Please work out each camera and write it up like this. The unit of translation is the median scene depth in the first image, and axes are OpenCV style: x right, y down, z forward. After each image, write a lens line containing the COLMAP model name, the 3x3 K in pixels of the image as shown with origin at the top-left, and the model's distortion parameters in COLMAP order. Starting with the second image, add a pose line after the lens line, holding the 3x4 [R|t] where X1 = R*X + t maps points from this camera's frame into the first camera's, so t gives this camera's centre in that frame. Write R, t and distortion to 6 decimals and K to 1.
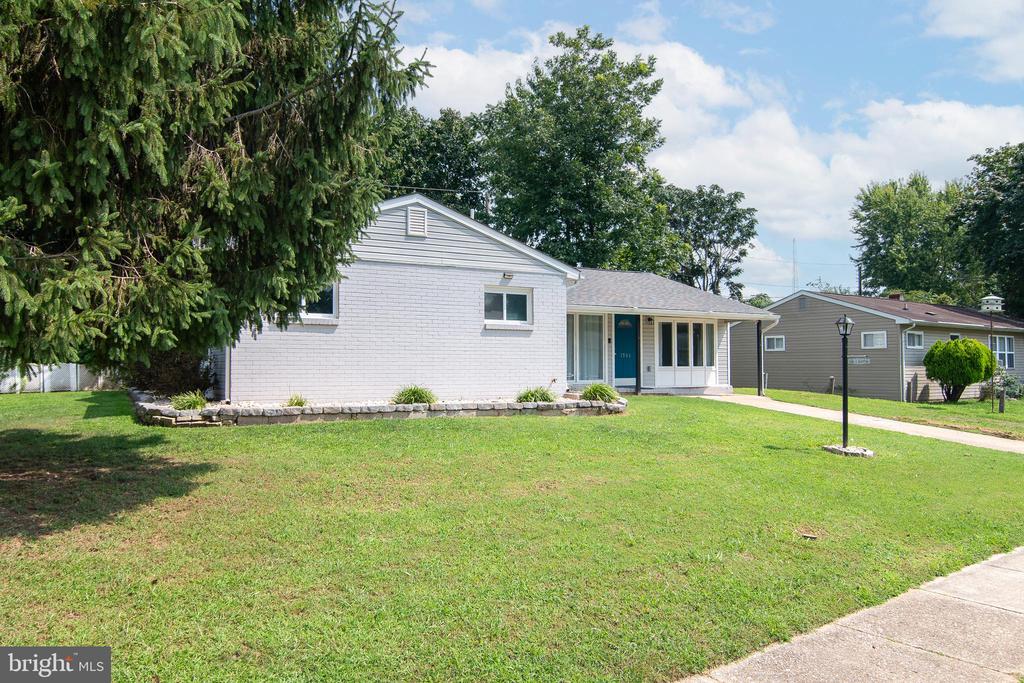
lens RADIAL K [[717.3, 0, 512.1], [0, 717.3, 313.0], [0, 0, 1]] dist [0.001707, -0.000232]
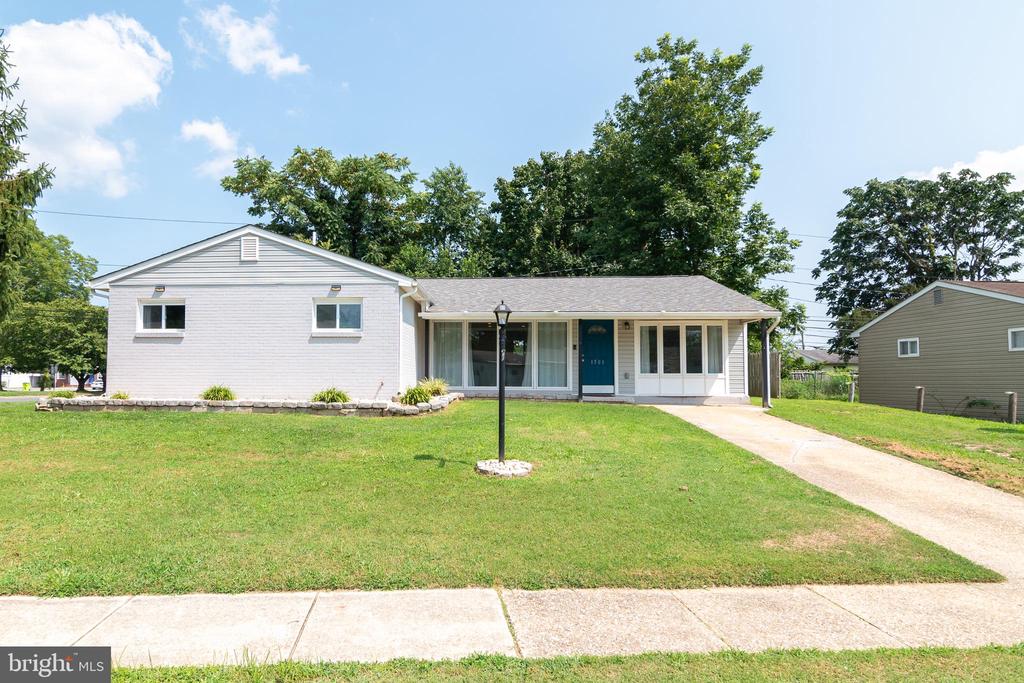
lens RADIAL K [[600.6, 0, 512.0], [0, 600.6, 341.5], [0, 0, 1]] dist [-0.004631, -0.001500]
pose [[0.848422, -0.034286, -0.528208, 0.479454], [0.036966, 0.999301, -0.005489, 0.030556], [0.528027, -0.014869, 0.849097, 0.241981]]
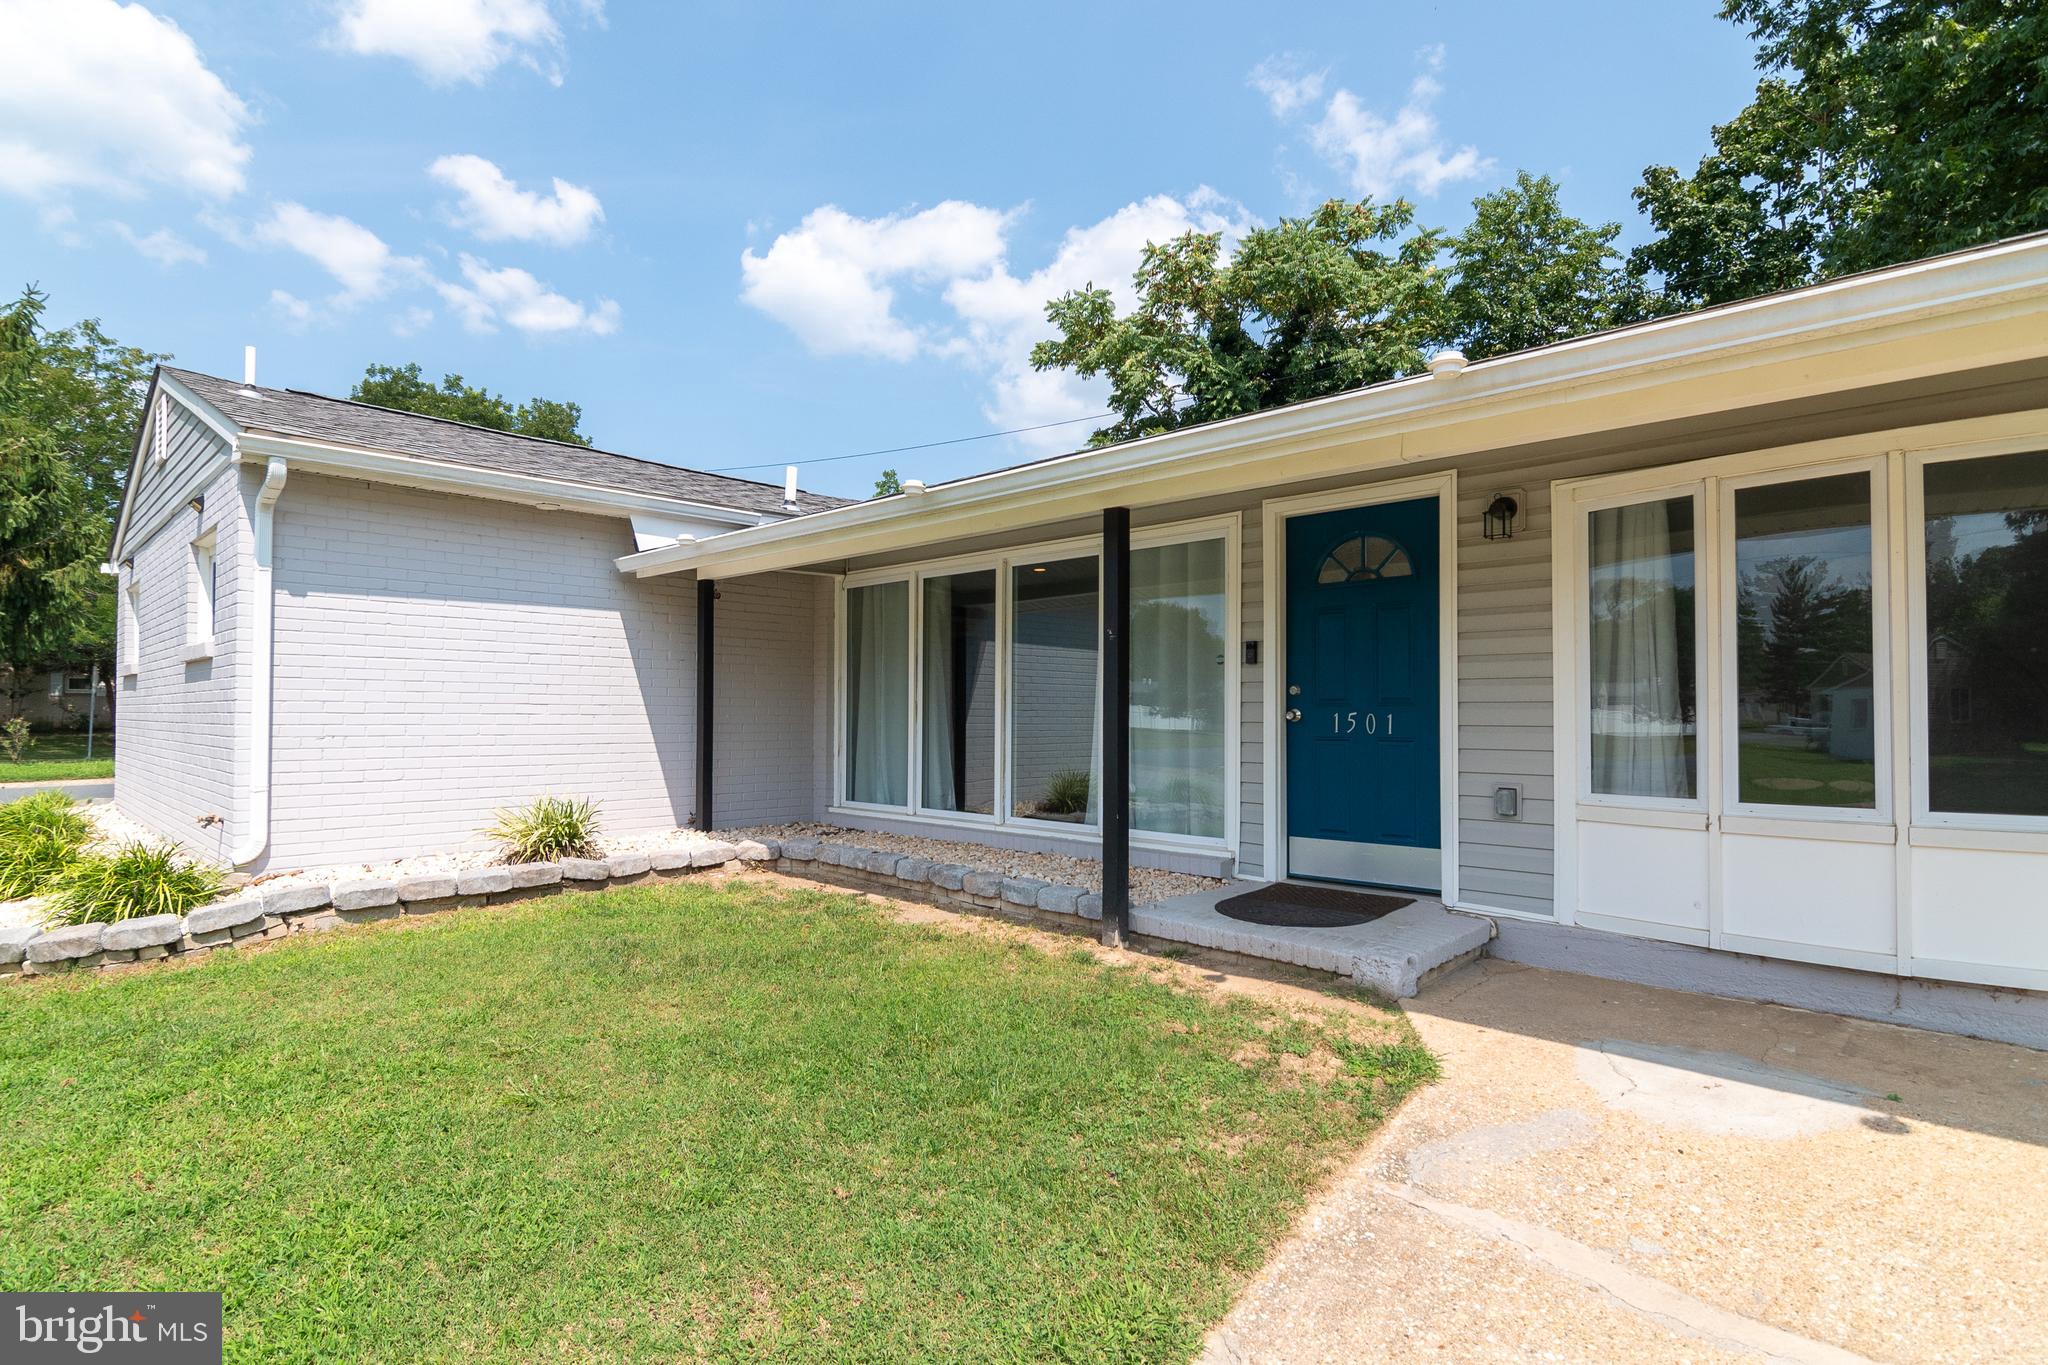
lens RADIAL K [[1035.9, 0, 1004.0], [0, 1035.9, 680.7], [0, 0, 1]] dist [-0.011442, -0.000572]
pose [[0.247143, -0.024141, -0.968678, 0.392234], [0.066290, 0.997769, -0.007953, 0.042822], [0.966709, -0.062248, 0.248192, 0.820407]]
